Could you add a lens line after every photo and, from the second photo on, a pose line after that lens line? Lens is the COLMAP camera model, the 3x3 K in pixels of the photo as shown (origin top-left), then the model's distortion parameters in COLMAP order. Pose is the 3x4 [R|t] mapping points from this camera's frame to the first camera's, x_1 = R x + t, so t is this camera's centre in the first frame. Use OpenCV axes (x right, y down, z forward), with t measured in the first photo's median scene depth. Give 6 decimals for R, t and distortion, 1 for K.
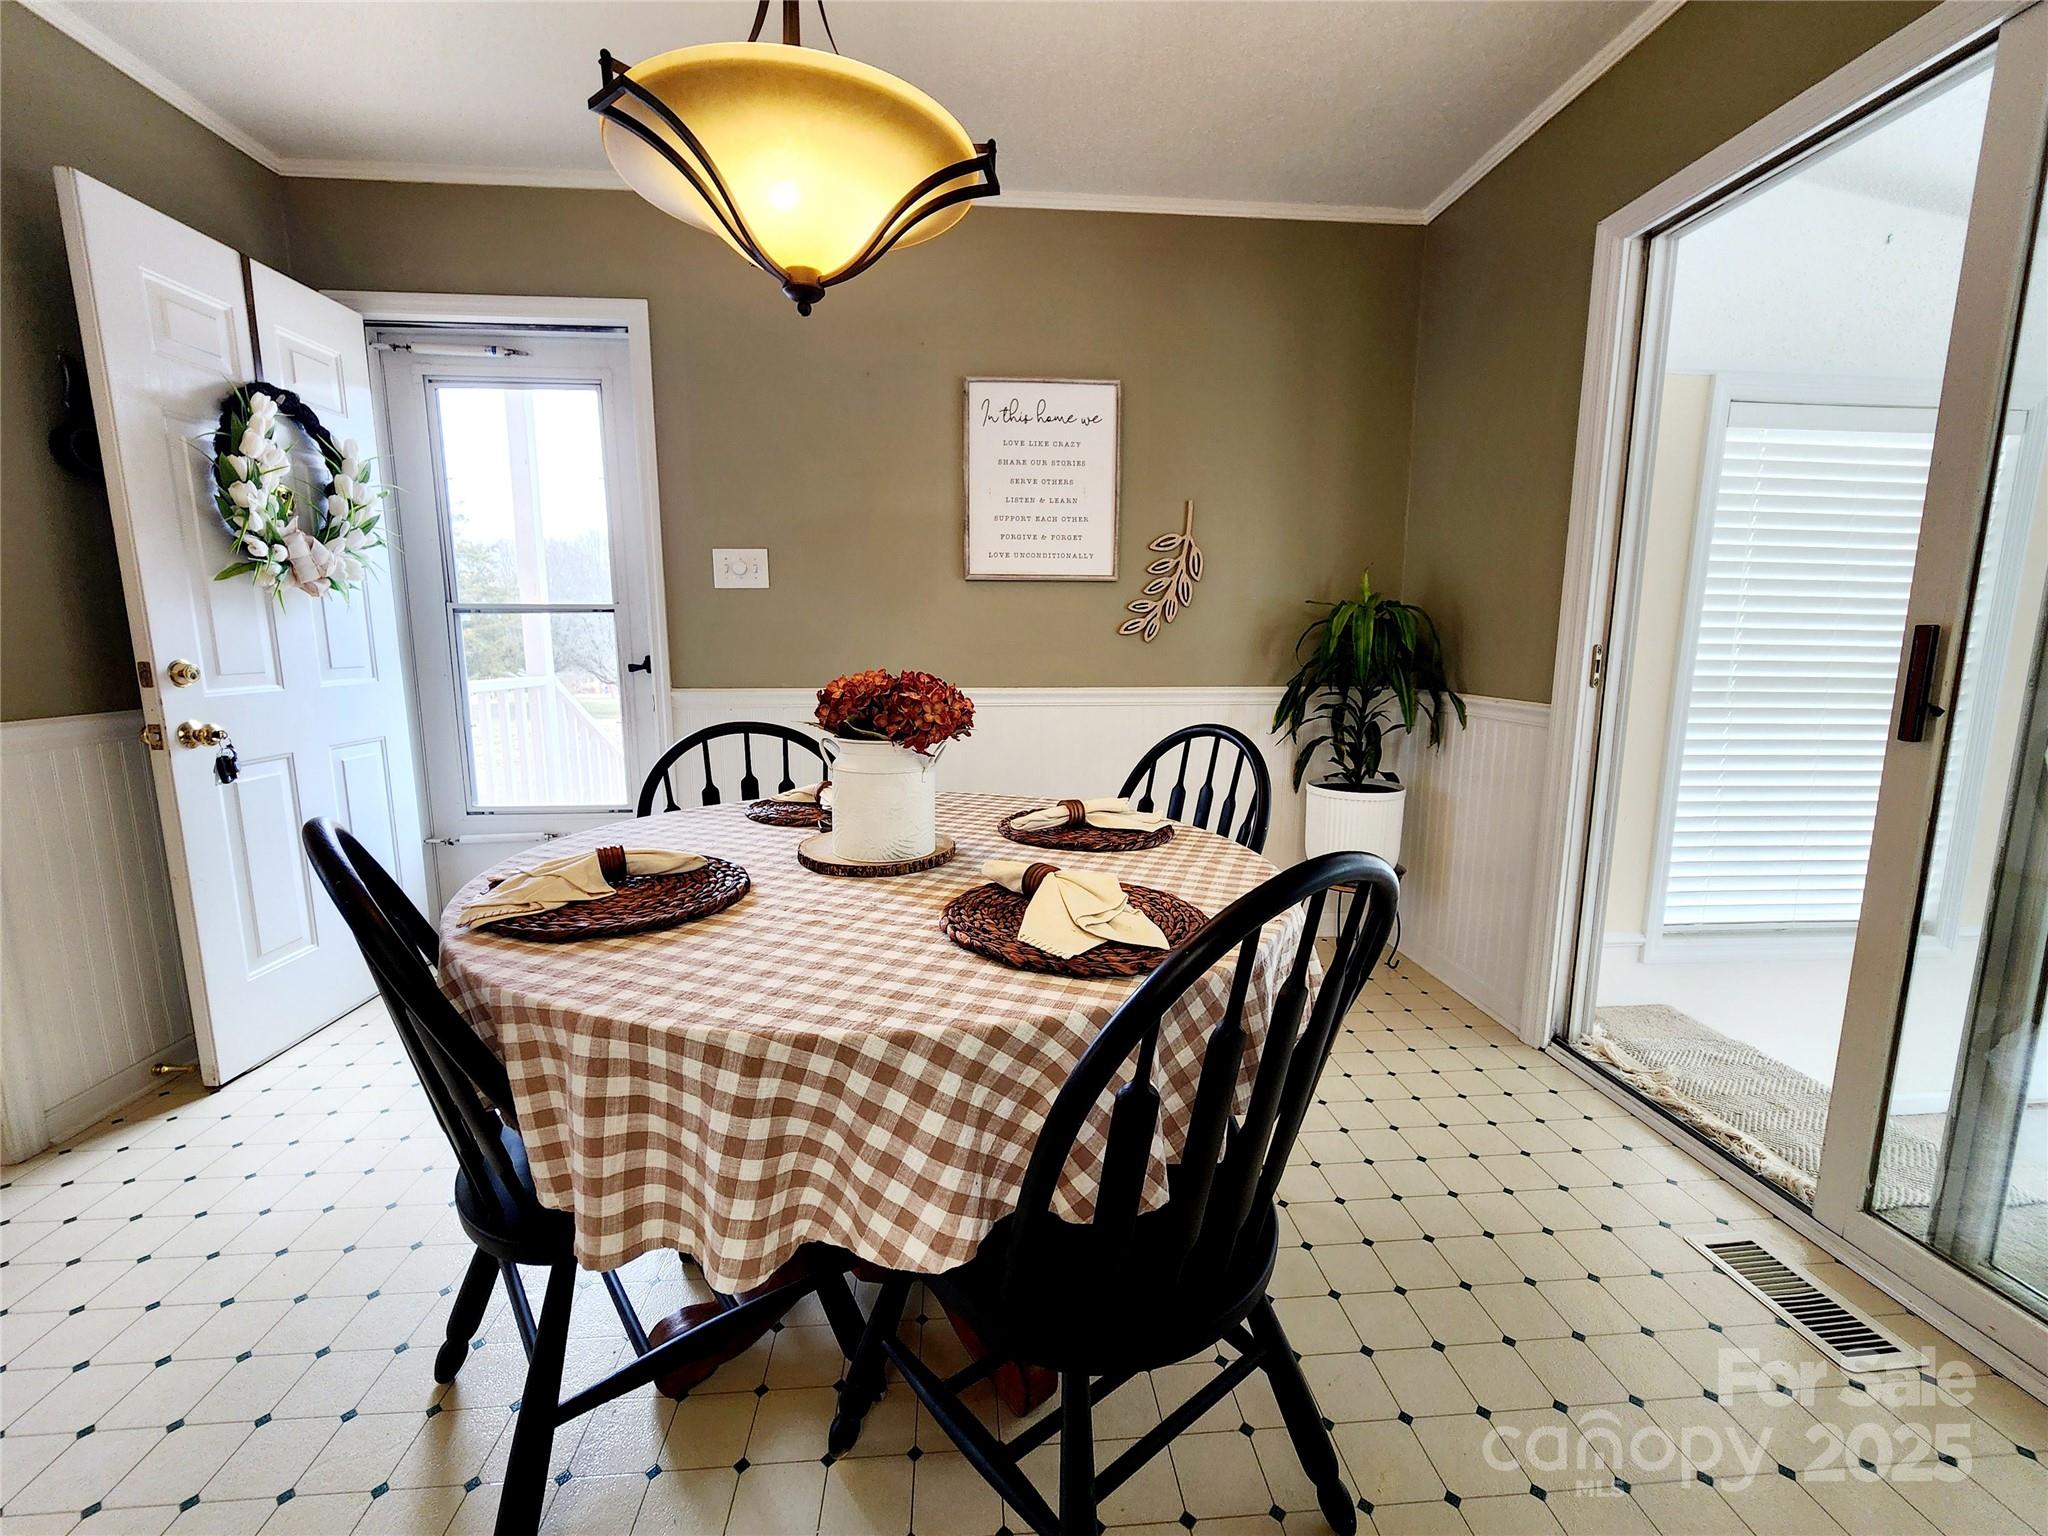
lens RADIAL K [[843.0, 0, 1022.0], [0, 843.0, 764.9], [0, 0, 1]] dist [-0.000706, -0.000541]
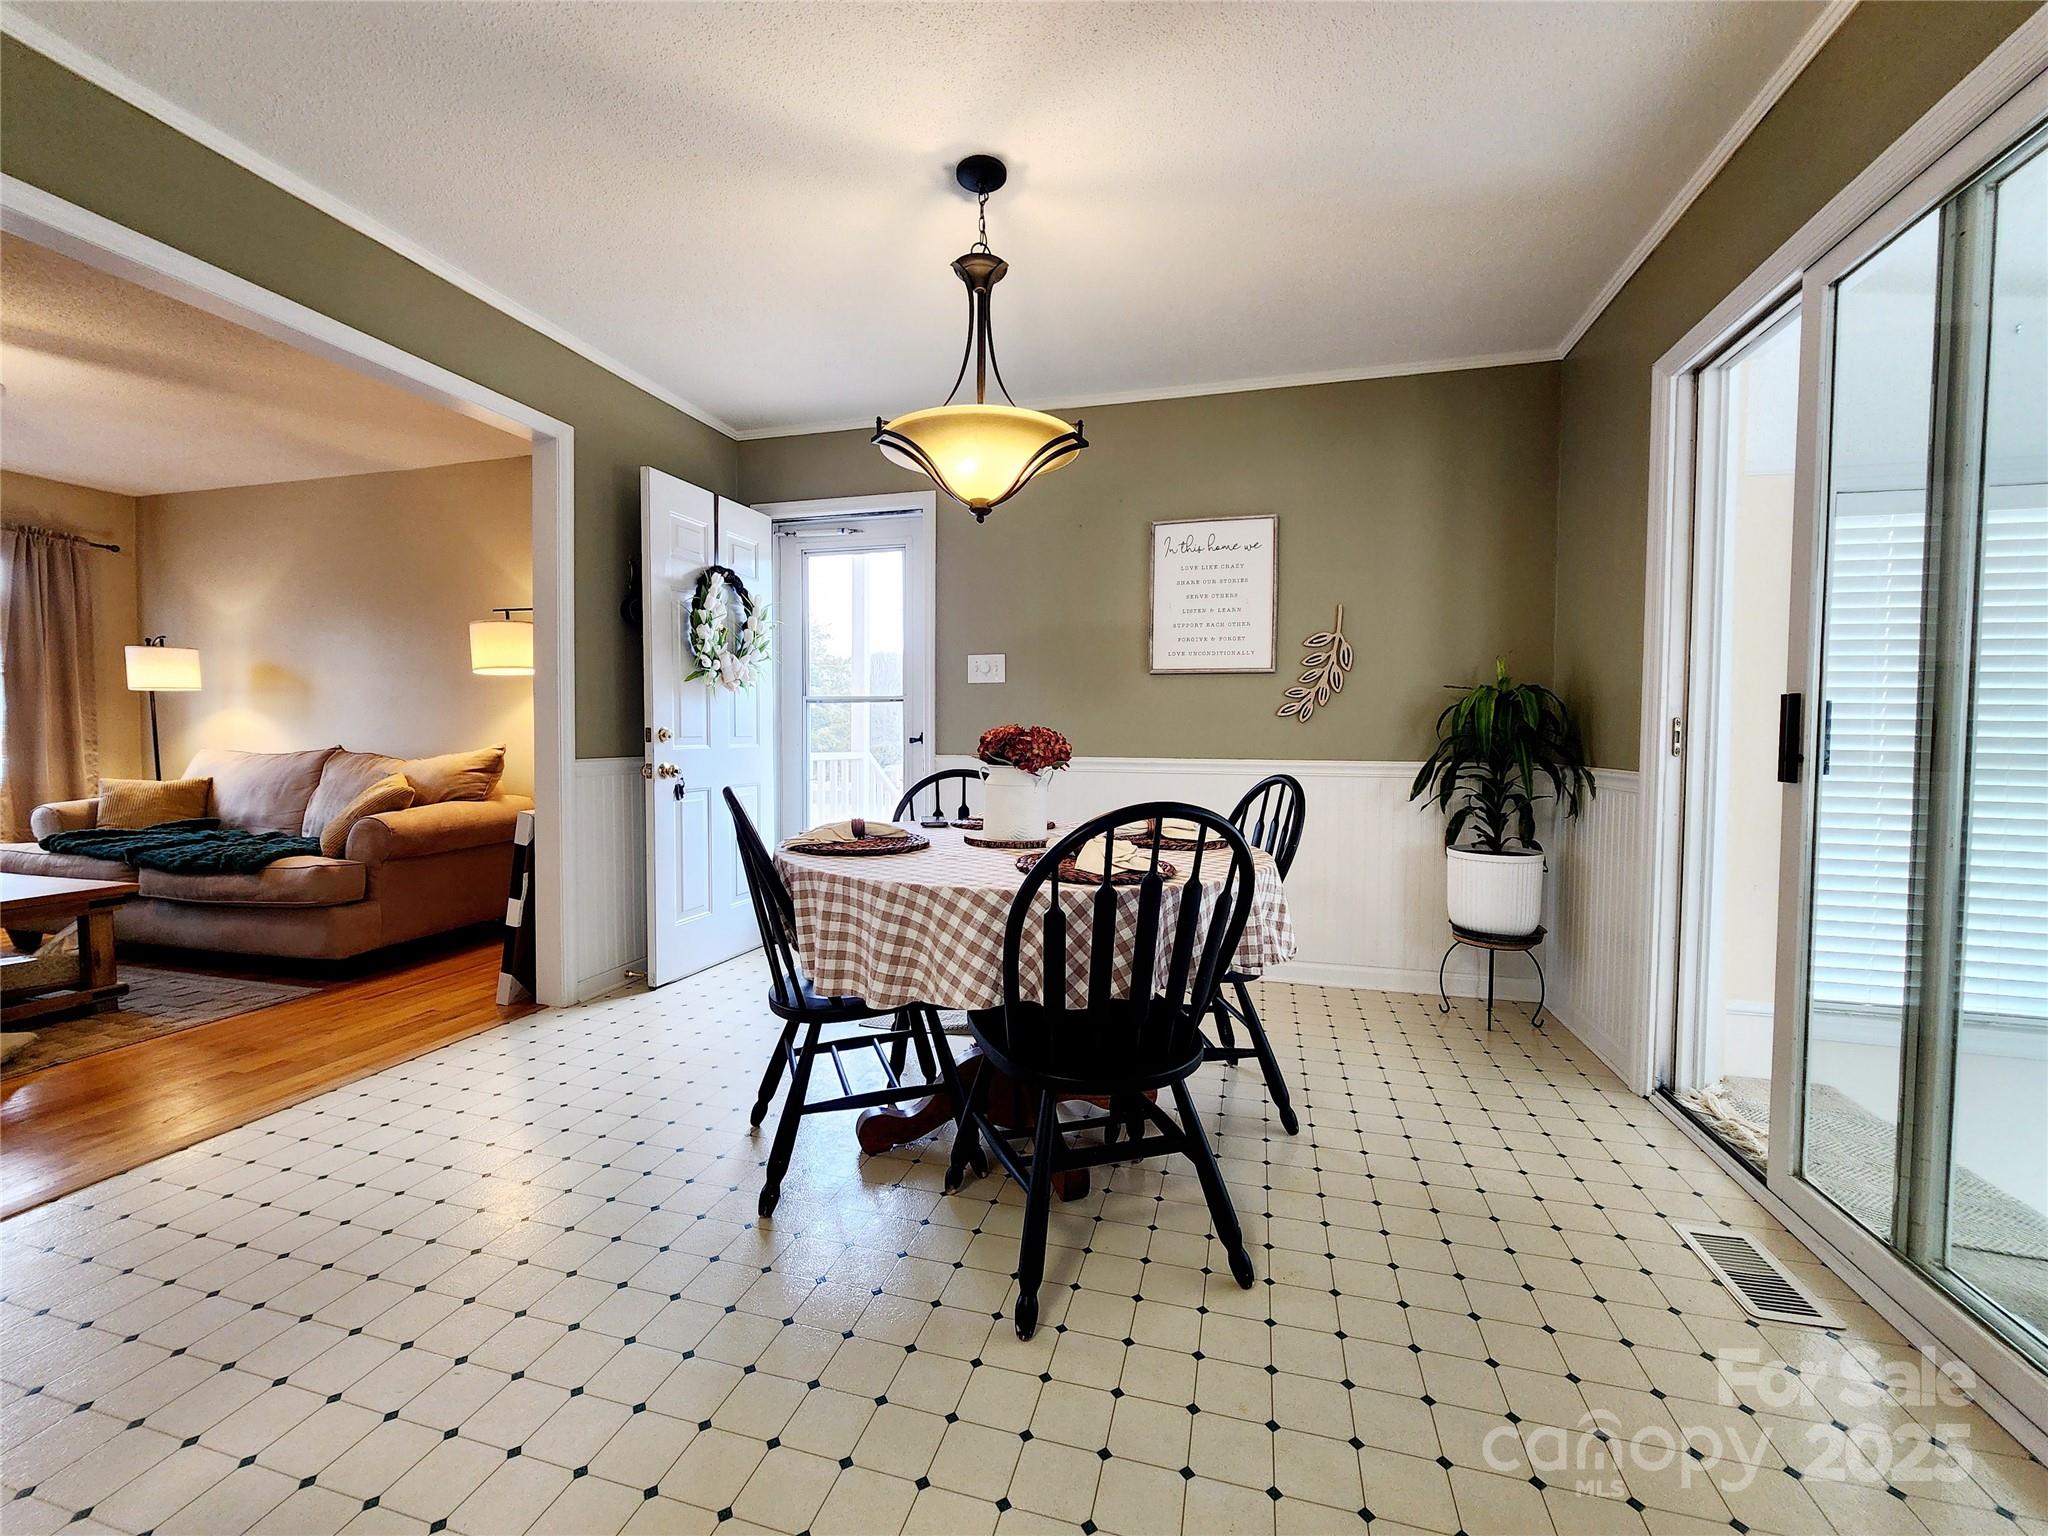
lens RADIAL K [[843.0, 0, 1019.6], [0, 843.0, 768.7], [0, 0, 1]] dist [-0.000706, -0.000541]
pose [[0.938643, 0.018515, -0.344392, 0.264726], [-0.057371, 0.993028, -0.102979, 0.091763], [0.340084, 0.116419, 0.933161, -0.335989]]
